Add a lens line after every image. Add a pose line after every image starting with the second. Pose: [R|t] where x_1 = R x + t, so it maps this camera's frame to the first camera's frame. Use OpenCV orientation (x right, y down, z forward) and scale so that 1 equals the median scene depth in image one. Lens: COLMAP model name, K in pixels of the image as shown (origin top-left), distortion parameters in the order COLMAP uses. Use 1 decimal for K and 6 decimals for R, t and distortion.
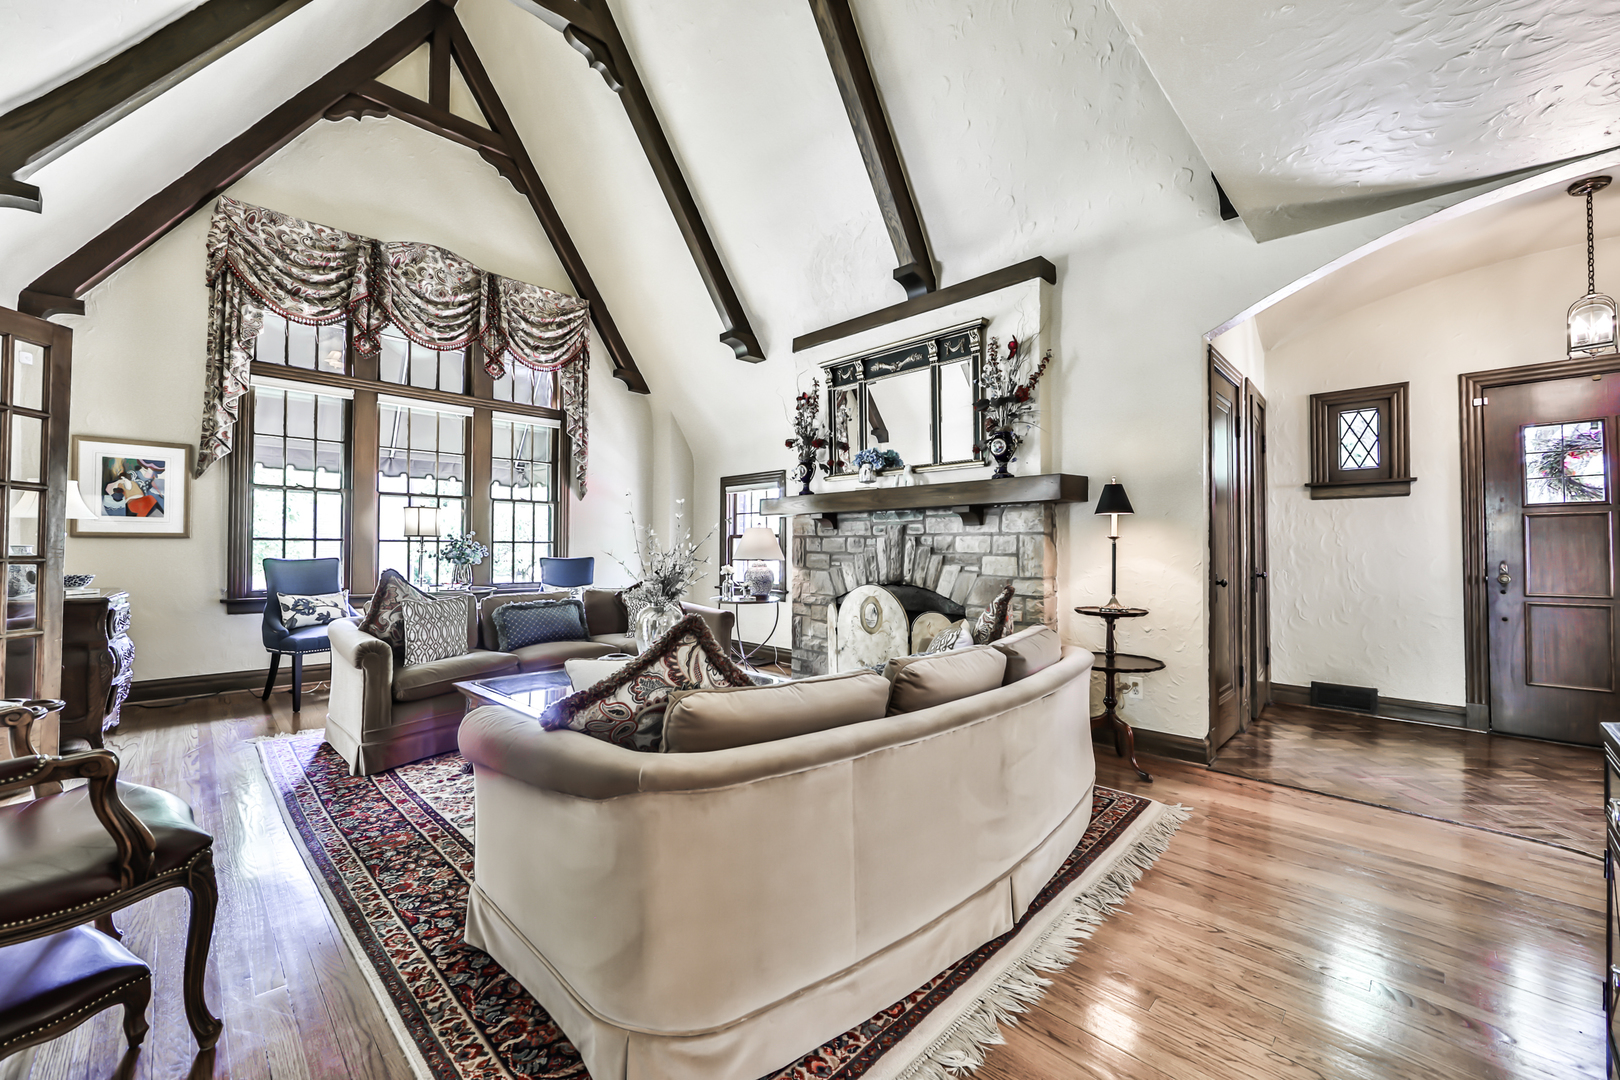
lens RADIAL K [[636.3, 0, 799.8], [0, 636.3, 539.3], [0, 0, 1]] dist [-0.014466, 0.003473]
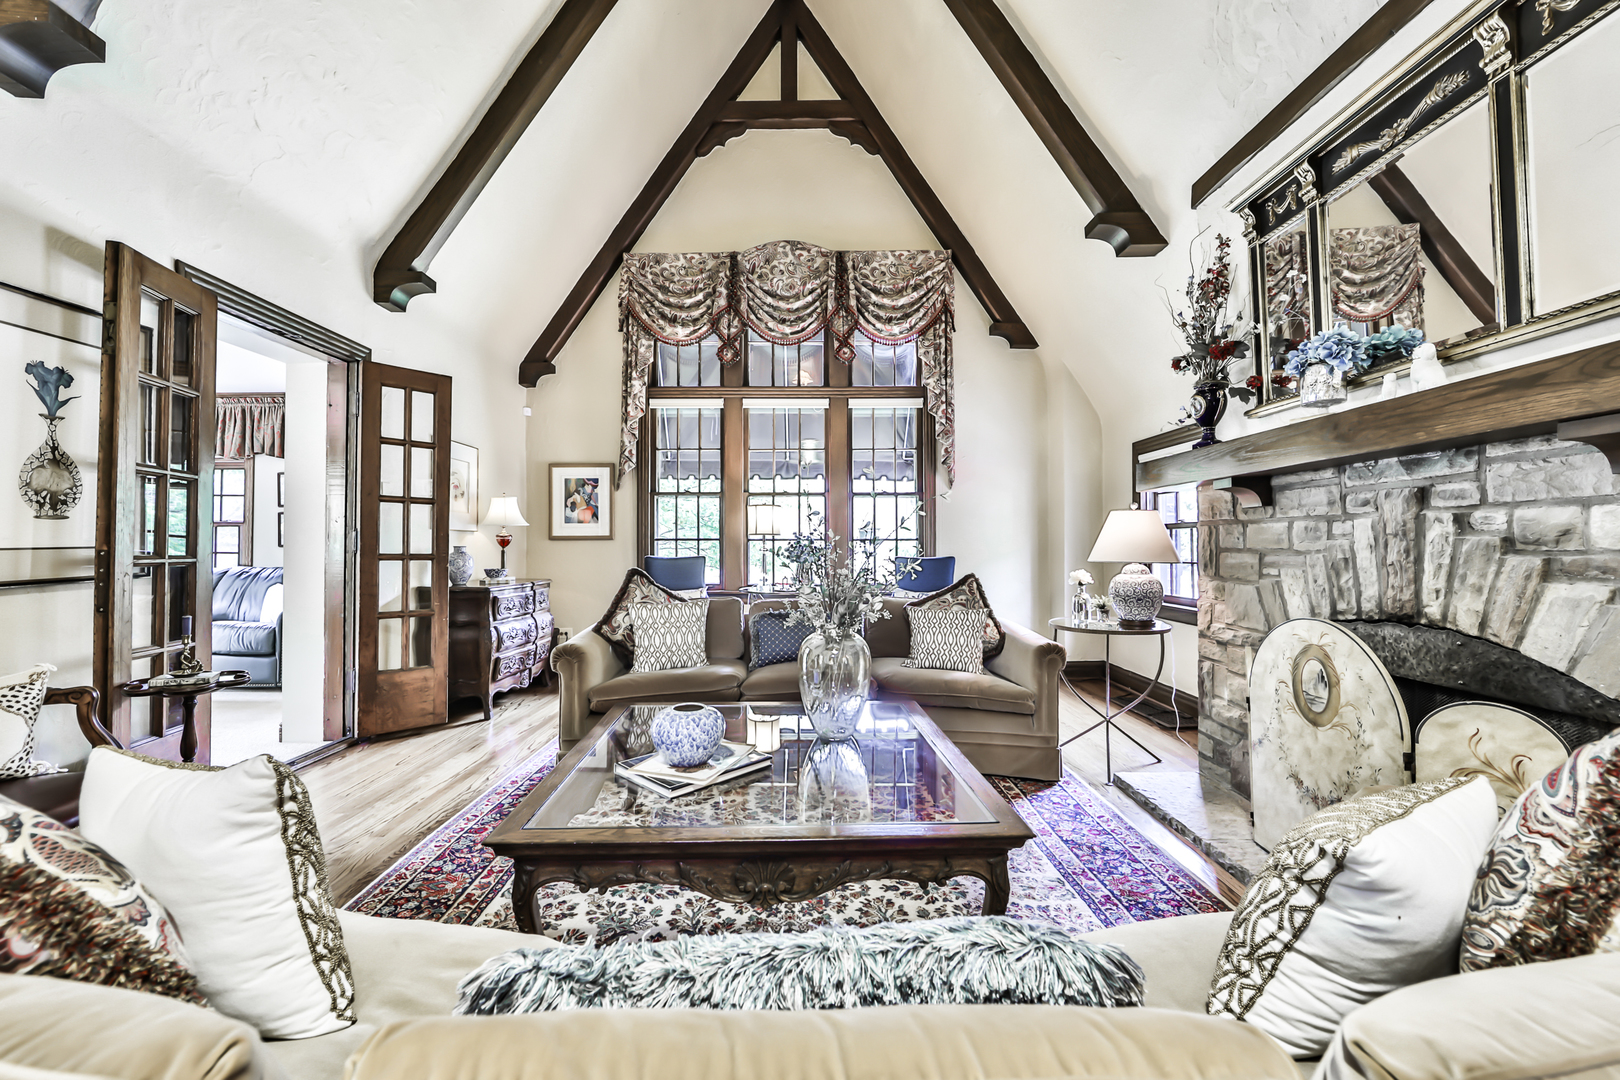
lens RADIAL K [[636.3, 0, 799.8], [0, 636.3, 539.3], [0, 0, 1]] dist [-0.014466, 0.003473]
pose [[0.705641, -0.014042, -0.708431, 0.148804], [0.015595, 0.999869, -0.004285, 0.007718], [0.708398, -0.008025, 0.705767, 0.349009]]
